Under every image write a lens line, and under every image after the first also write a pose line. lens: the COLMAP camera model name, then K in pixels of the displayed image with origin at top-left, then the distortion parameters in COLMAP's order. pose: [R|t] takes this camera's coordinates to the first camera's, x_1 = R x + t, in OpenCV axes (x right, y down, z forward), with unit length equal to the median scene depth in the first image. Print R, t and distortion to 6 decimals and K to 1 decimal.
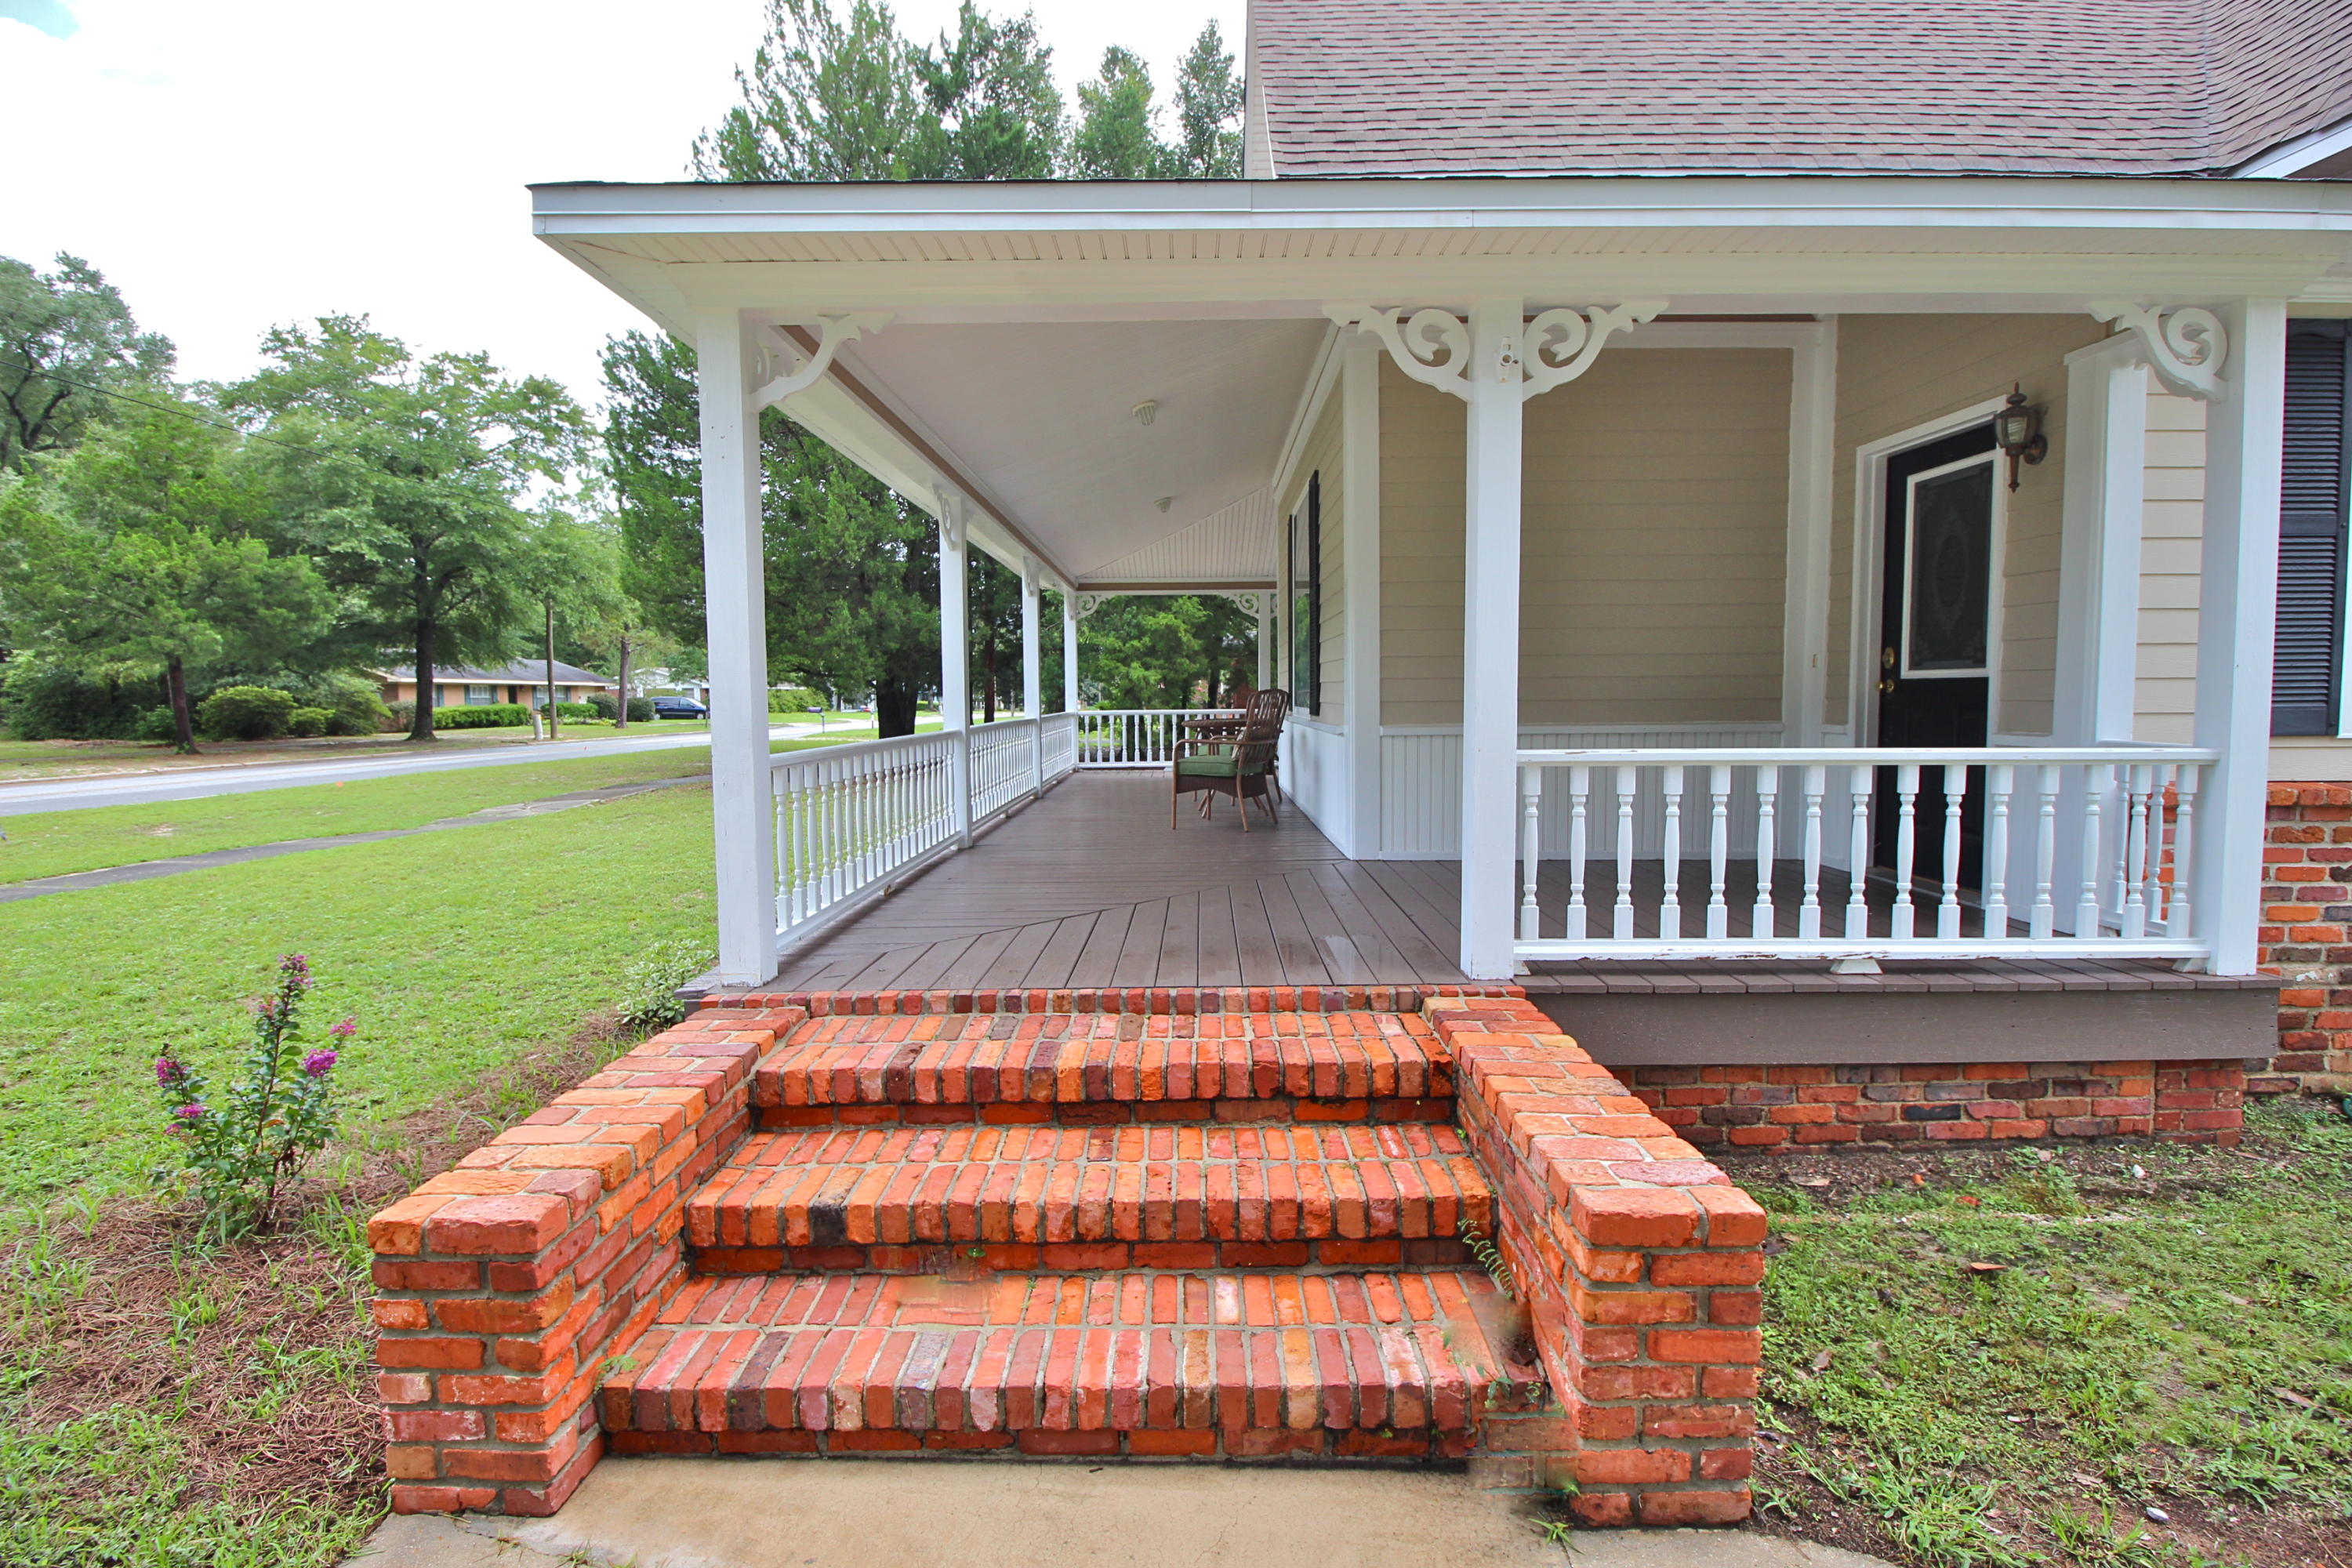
lens RADIAL K [[1091.8, 0, 1173.3], [0, 1091.8, 774.7], [0, 0, 1]] dist [0.000446, -0.014219]
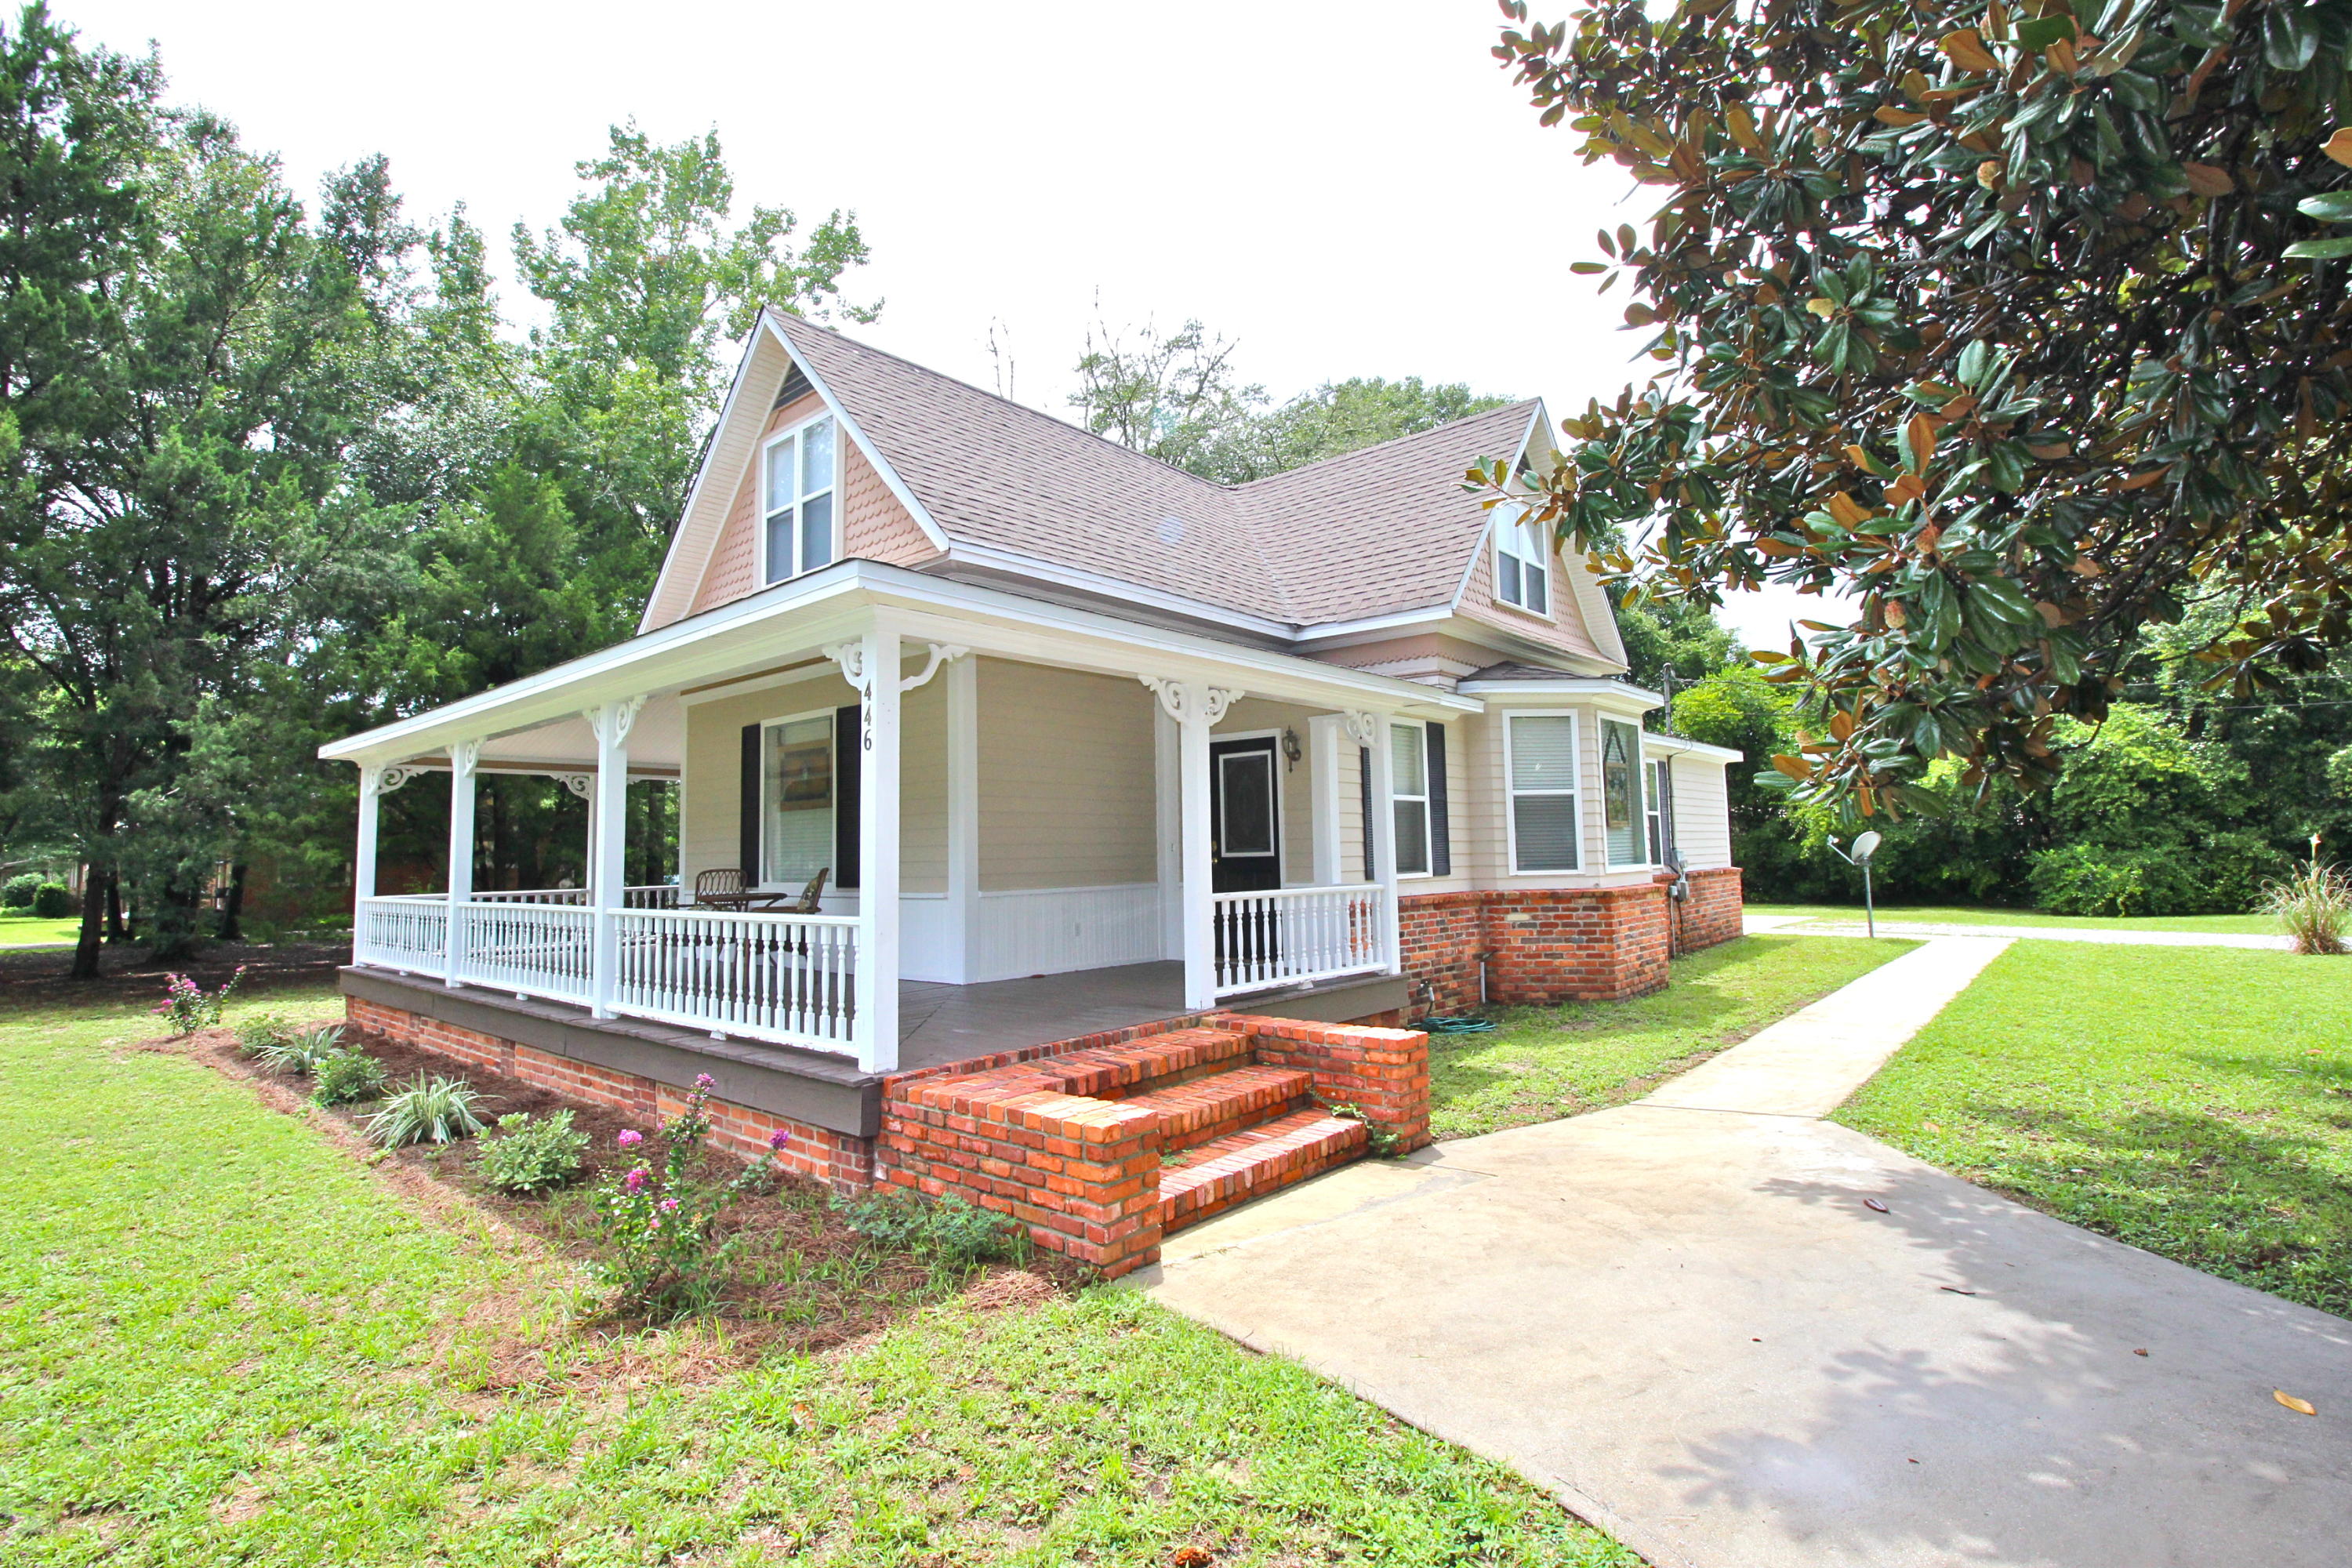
lens RADIAL K [[1091.8, 0, 1173.3], [0, 1091.8, 774.7], [0, 0, 1]] dist [0.000446, -0.014219]
pose [[0.648653, 0.051912, 0.759312, -0.877612], [0.068737, 0.989598, -0.126375, 0.007138], [-0.757974, 0.134166, 0.638337, -0.200065]]
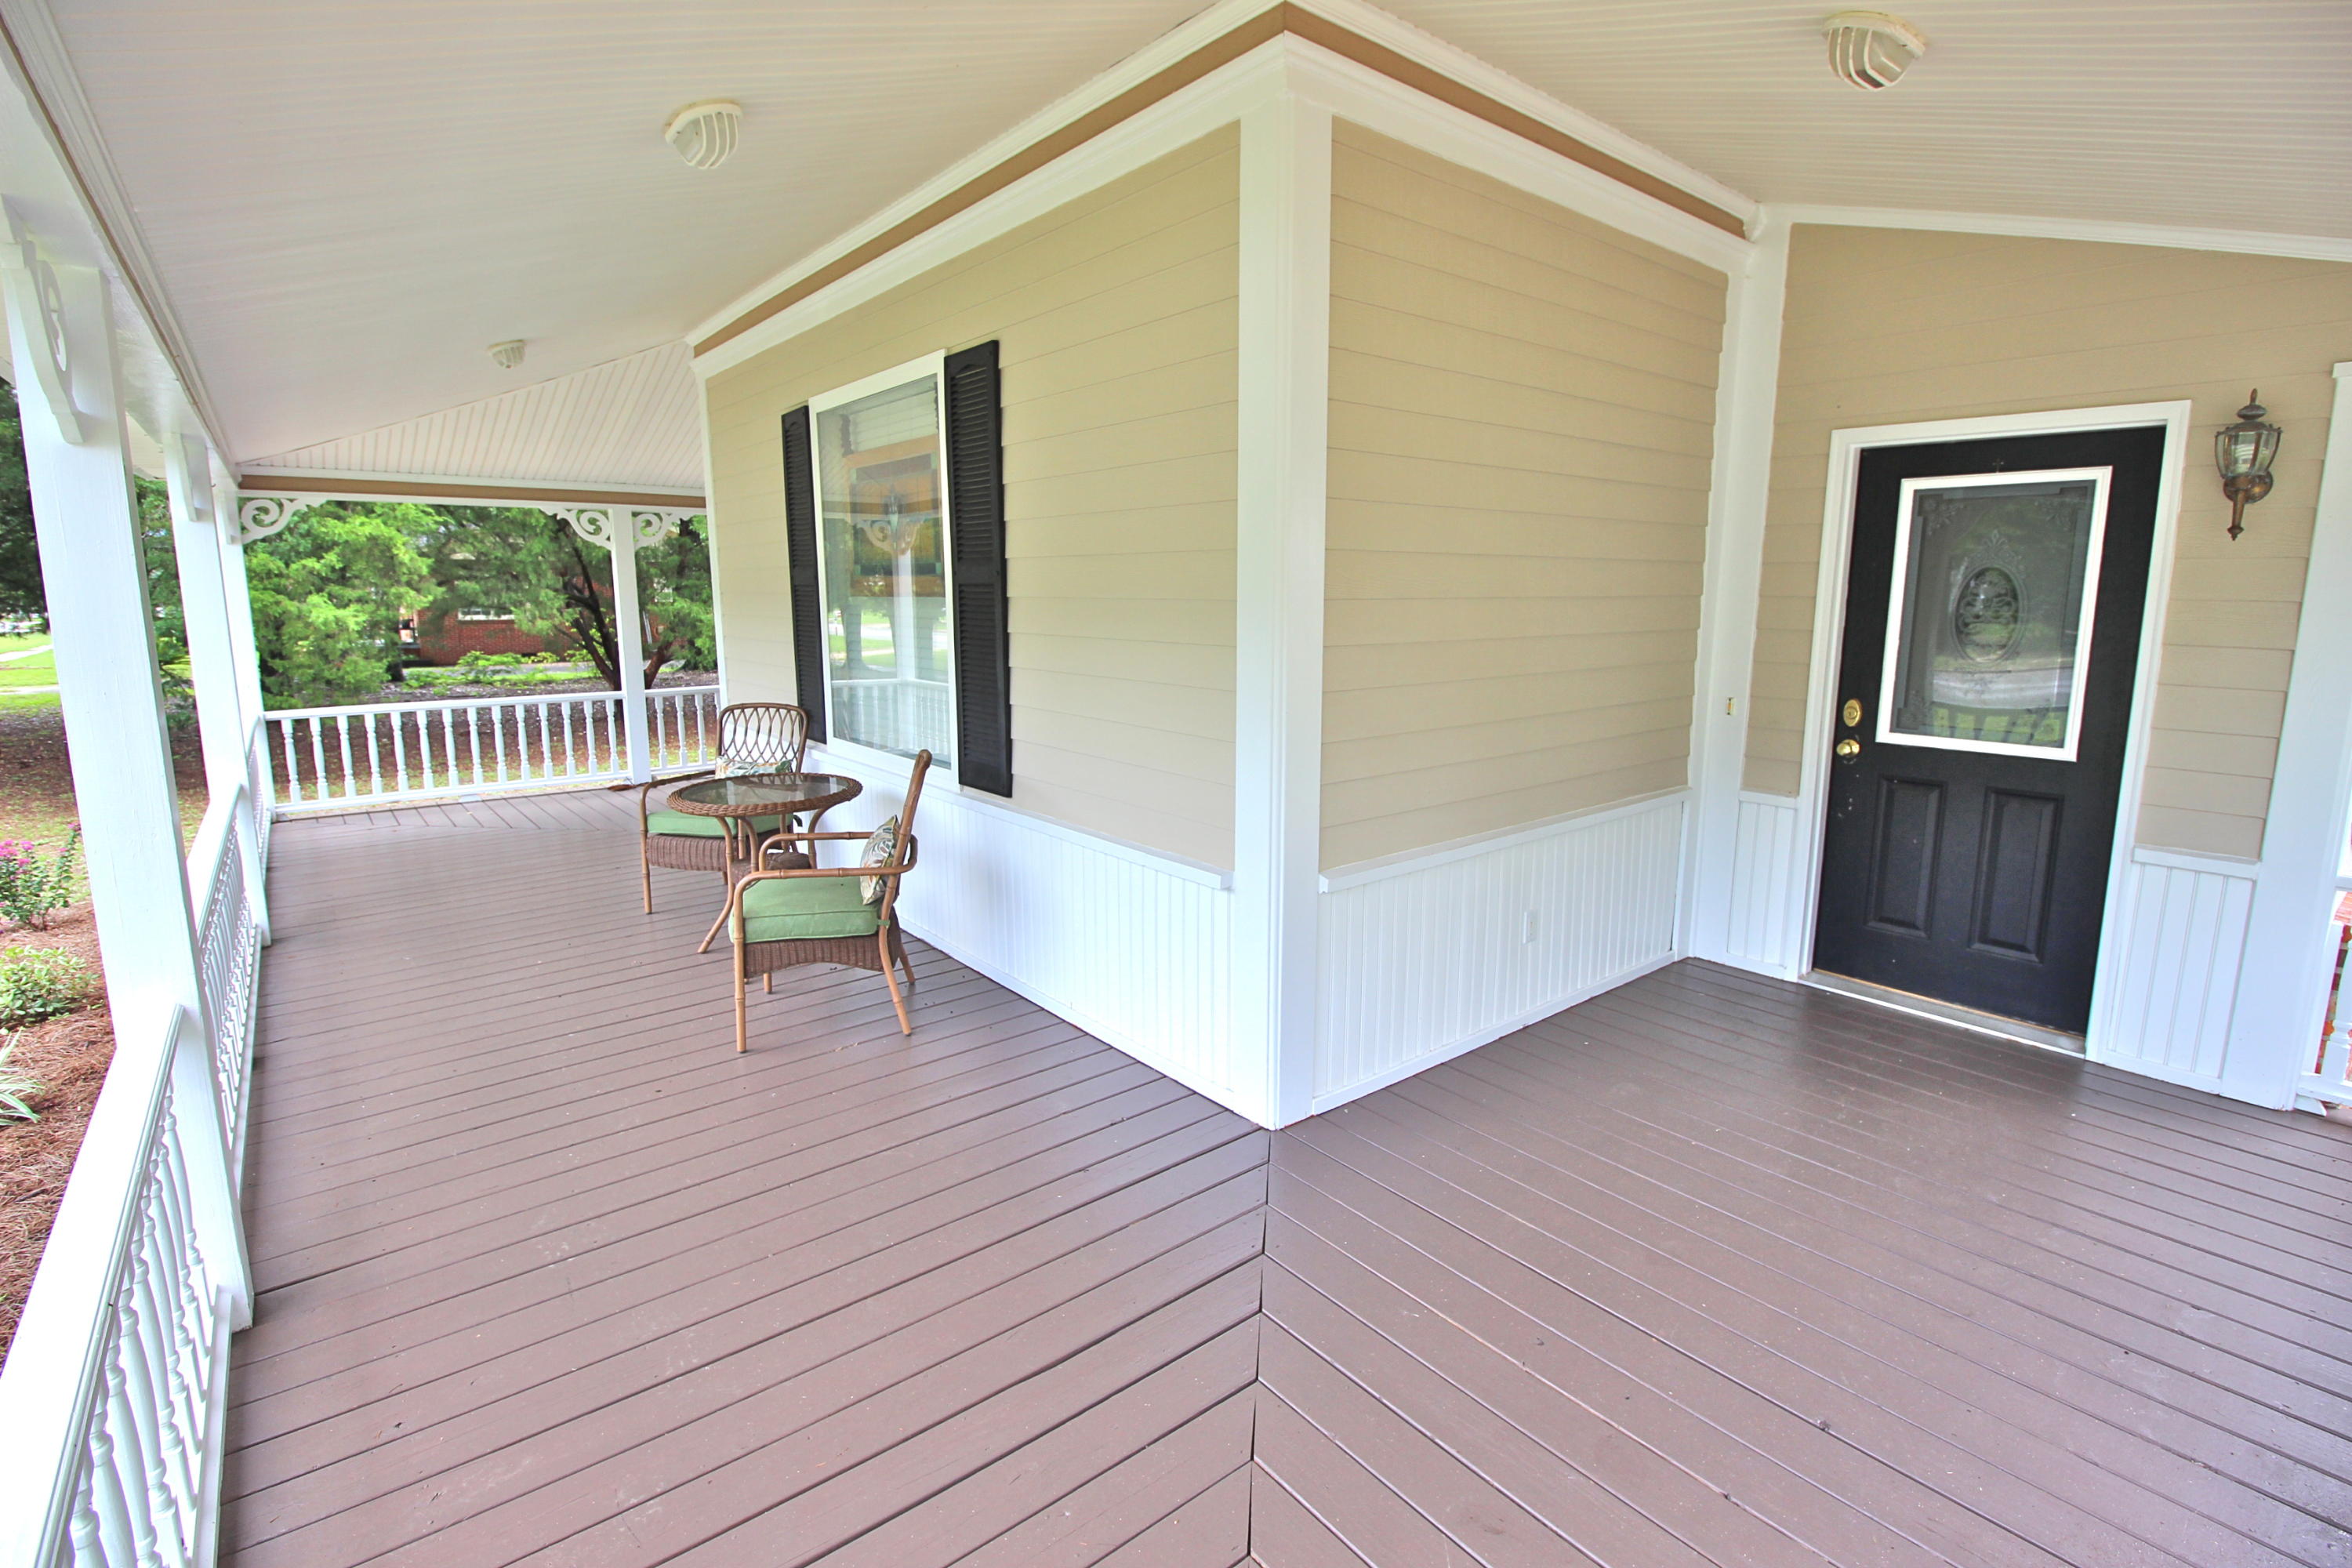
lens RADIAL K [[1074.6, 0, 1201.7], [0, 1074.6, 776.4], [0, 0, 1]] dist [-0.000414, -0.012461]
pose [[0.752950, -0.101440, 0.650212, -0.203652], [0.038382, 0.993136, 0.110493, -0.167593], [-0.656957, -0.058239, 0.751675, 0.738471]]
